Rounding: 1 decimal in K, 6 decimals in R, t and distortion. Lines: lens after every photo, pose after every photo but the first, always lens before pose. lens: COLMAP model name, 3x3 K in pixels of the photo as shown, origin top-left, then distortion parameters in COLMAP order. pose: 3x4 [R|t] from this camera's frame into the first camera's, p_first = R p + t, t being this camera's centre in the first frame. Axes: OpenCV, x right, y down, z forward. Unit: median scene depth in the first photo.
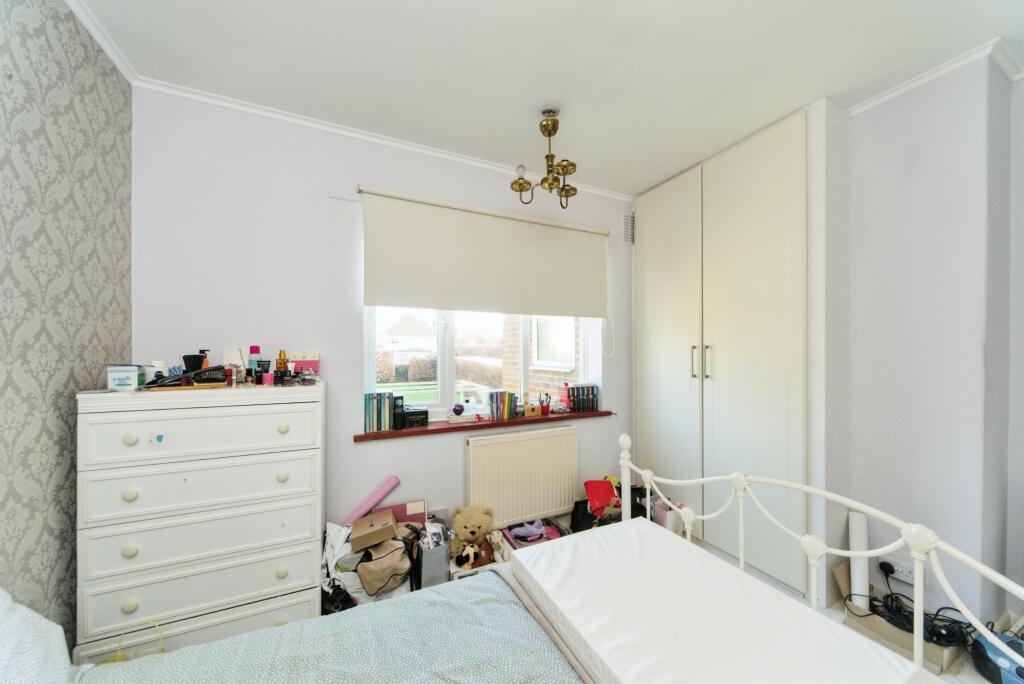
lens RADIAL K [[353.4, 0, 510.9], [0, 353.4, 349.4], [0, 0, 1]] dist [0.000593, 0.000016]
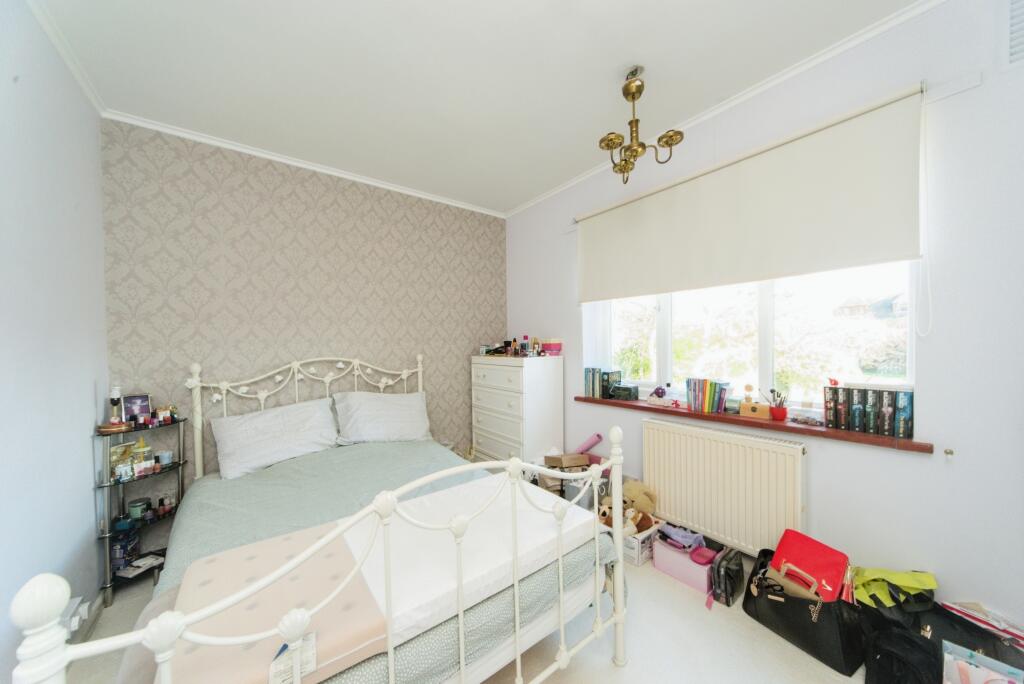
lens RADIAL K [[365.9, 0, 539.1], [0, 365.9, 342.8], [0, 0, 1]] dist [0.000142, 0.000056]
pose [[0.238056, -0.004328, -0.971242, 0.781135], [0.027300, 0.999625, 0.002237, 0.017258], [0.970868, -0.027048, 0.238085, 0.414814]]
